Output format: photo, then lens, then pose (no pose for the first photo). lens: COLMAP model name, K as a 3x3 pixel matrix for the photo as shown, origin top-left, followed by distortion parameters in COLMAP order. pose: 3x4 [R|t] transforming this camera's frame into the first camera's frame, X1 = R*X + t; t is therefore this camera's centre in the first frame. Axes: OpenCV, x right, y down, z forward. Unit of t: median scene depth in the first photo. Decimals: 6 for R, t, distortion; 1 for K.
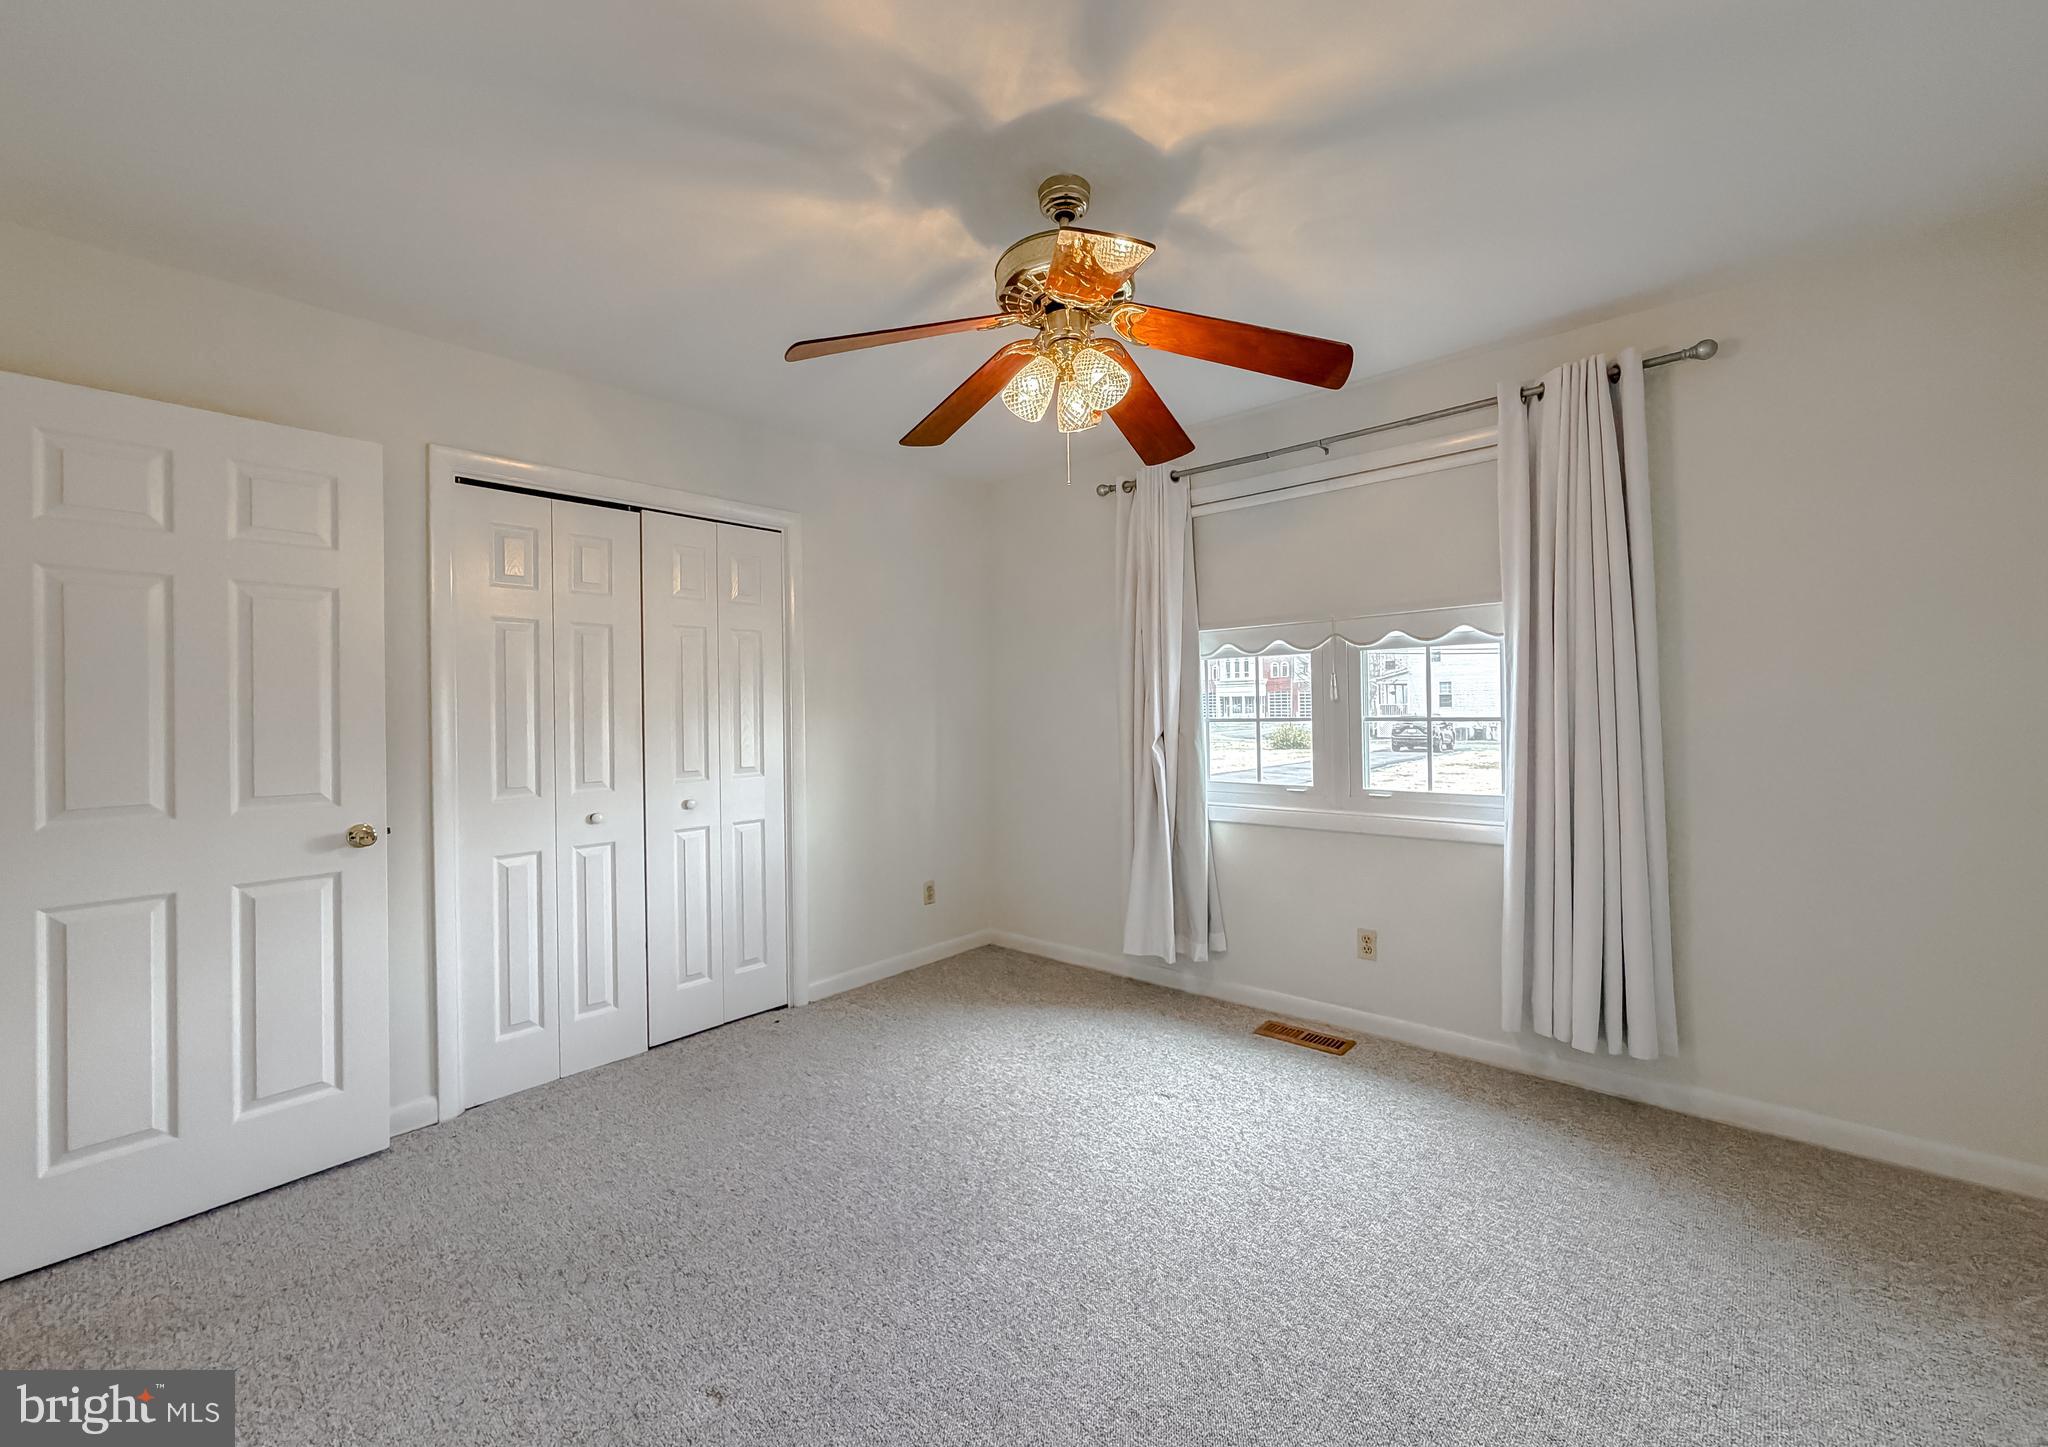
lens RADIAL K [[834.8, 0, 1018.8], [0, 834.8, 709.2], [0, 0, 1]] dist [-0.000342, 0.000072]
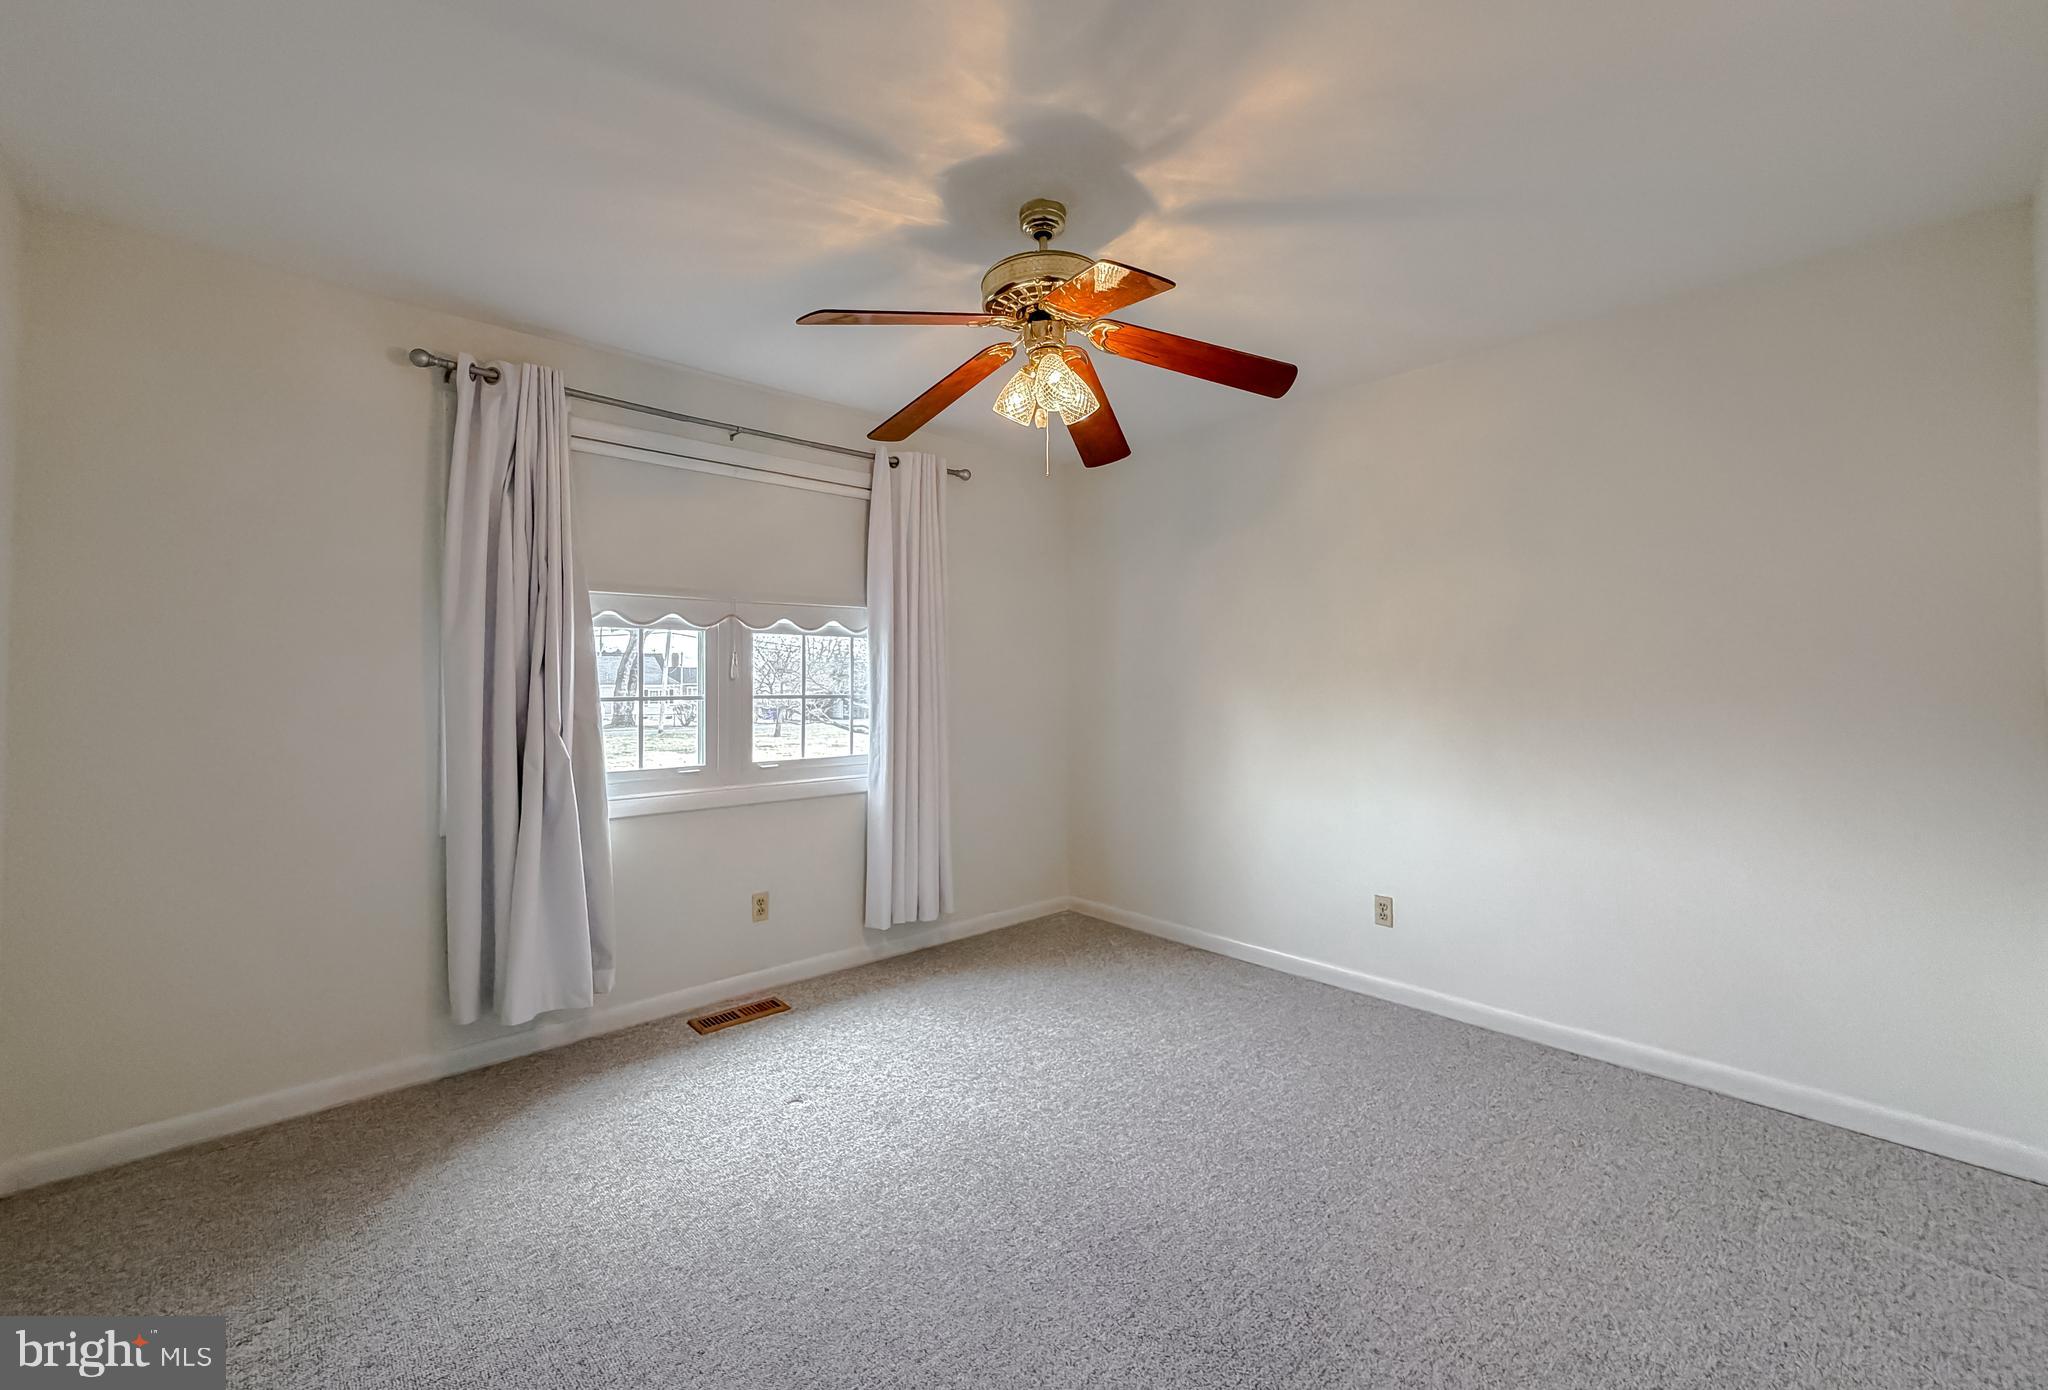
lens RADIAL K [[834.3, 0, 1019.1], [0, 834.3, 676.2], [0, 0, 1]] dist [0.017405, -0.000076]
pose [[0.100144, 0.027272, 0.994599, -0.653959], [0.002068, 0.999616, -0.027618, 0.015998], [-0.994971, 0.004823, 0.100049, 0.580434]]
